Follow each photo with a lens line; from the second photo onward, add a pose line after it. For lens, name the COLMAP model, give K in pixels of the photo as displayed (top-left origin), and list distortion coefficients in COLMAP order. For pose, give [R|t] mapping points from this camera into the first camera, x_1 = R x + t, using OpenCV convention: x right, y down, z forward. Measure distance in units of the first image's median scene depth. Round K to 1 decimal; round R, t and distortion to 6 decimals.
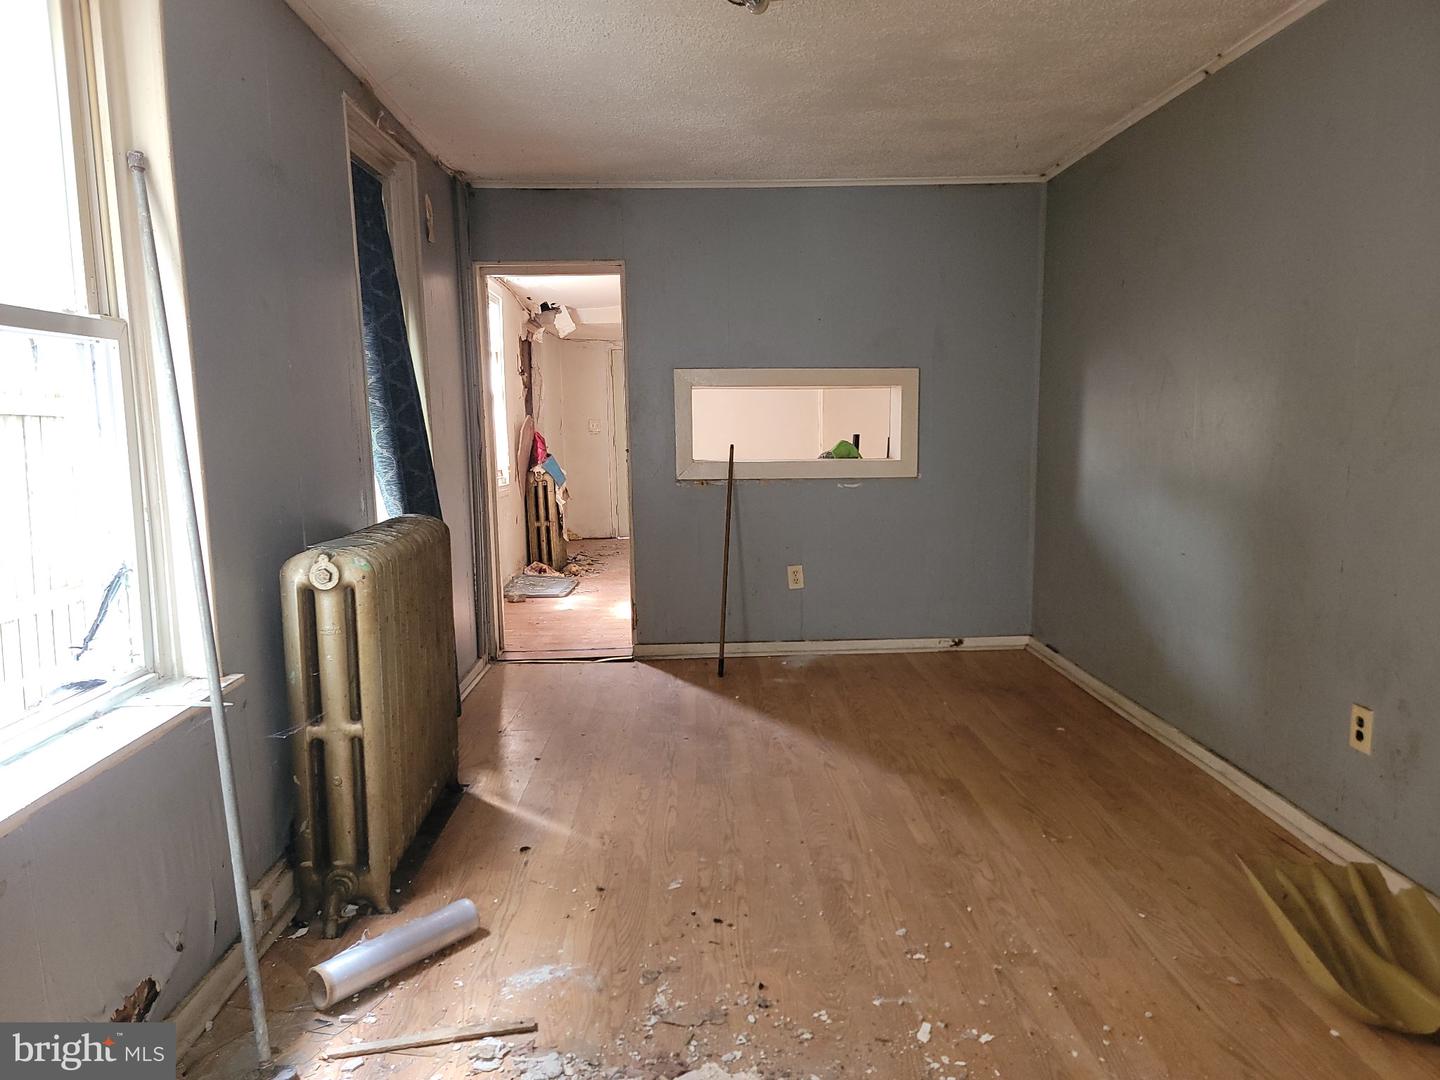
lens RADIAL K [[997.4, 0, 719.0], [0, 997.4, 545.7], [0, 0, 1]] dist [0.037923, -0.000603]
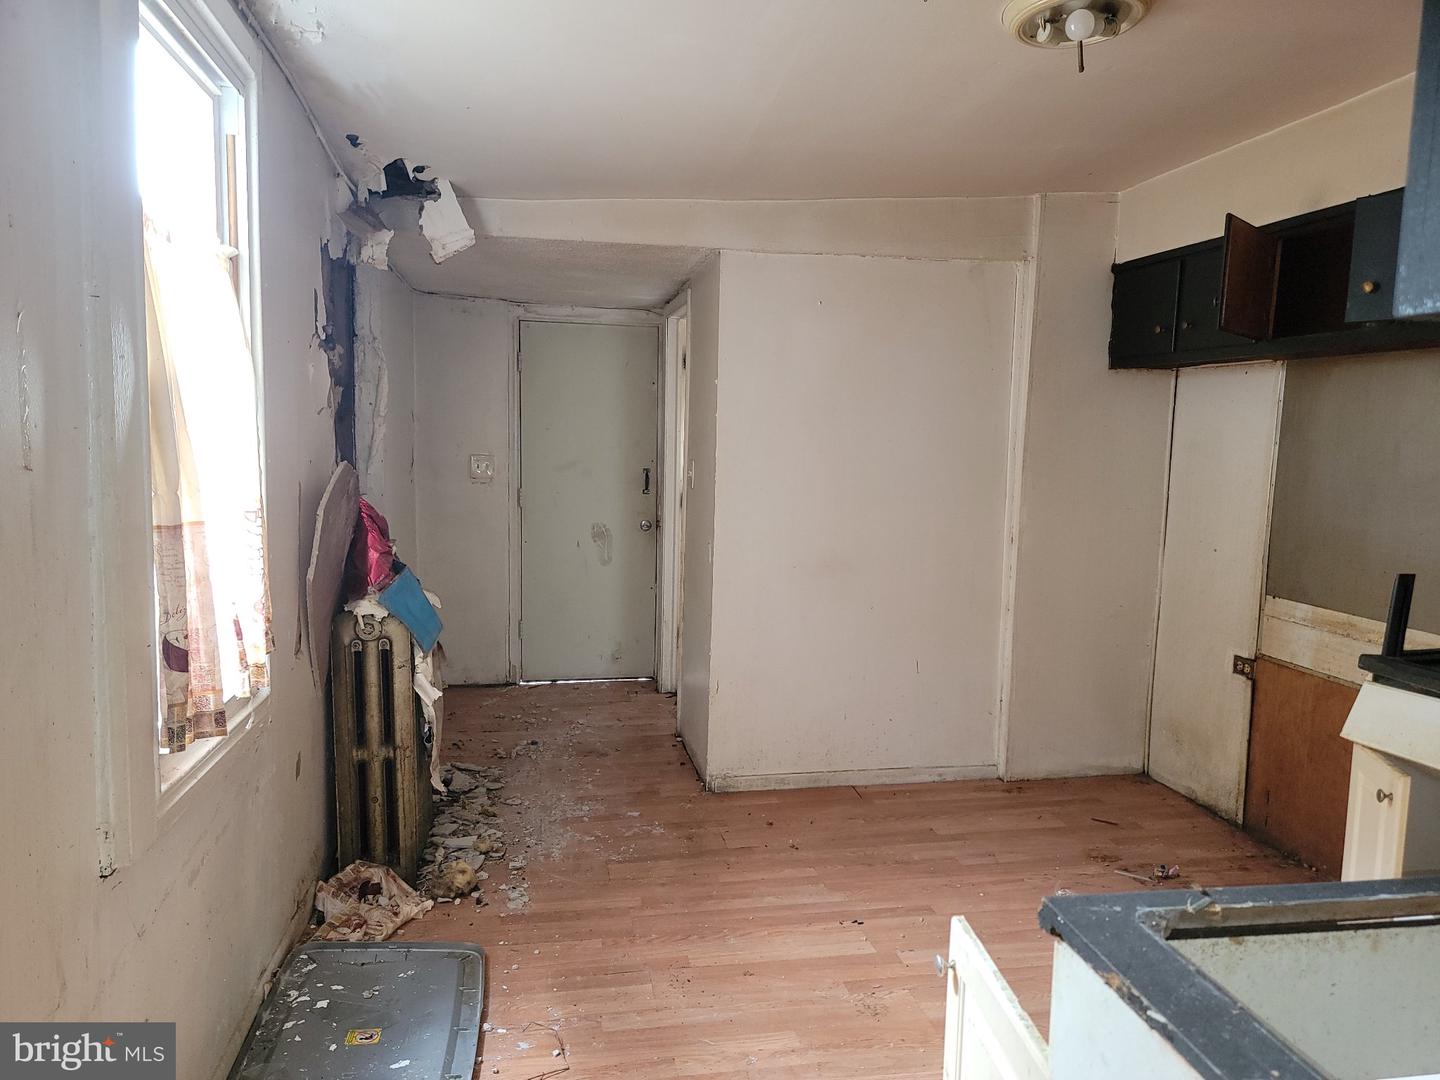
lens RADIAL K [[997.4, 0, 723.2], [0, 997.4, 534.9], [0, 0, 1]] dist [0.037923, -0.000603]
pose [[0.984656, 0.022295, 0.173075, -0.115687], [-0.018327, 0.999532, -0.024490, -0.095824], [-0.173540, 0.020942, 0.984604, 0.609973]]
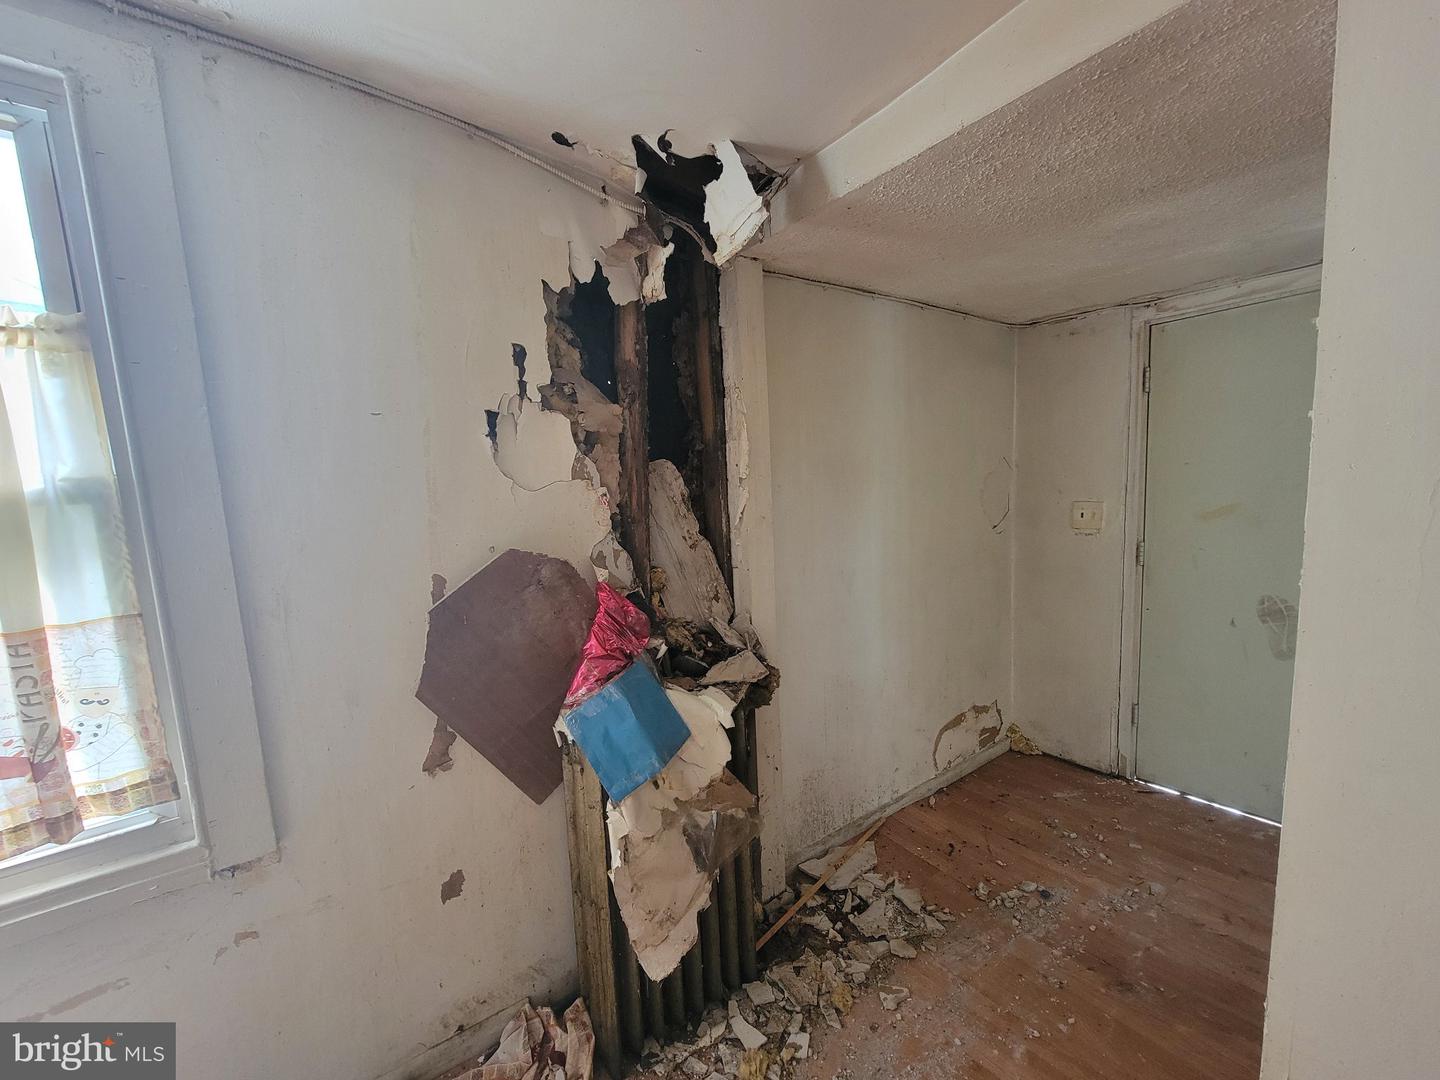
lens RADIAL K [[582.8, 0, 724.5], [0, 582.8, 555.0], [0, 0, 1]] dist [0.002391, 0.000205]
pose [[0.586332, 0.087963, -0.805281, -0.016007], [-0.060820, 0.996061, 0.064520, -0.139645], [0.807785, 0.011147, 0.589372, 0.924631]]
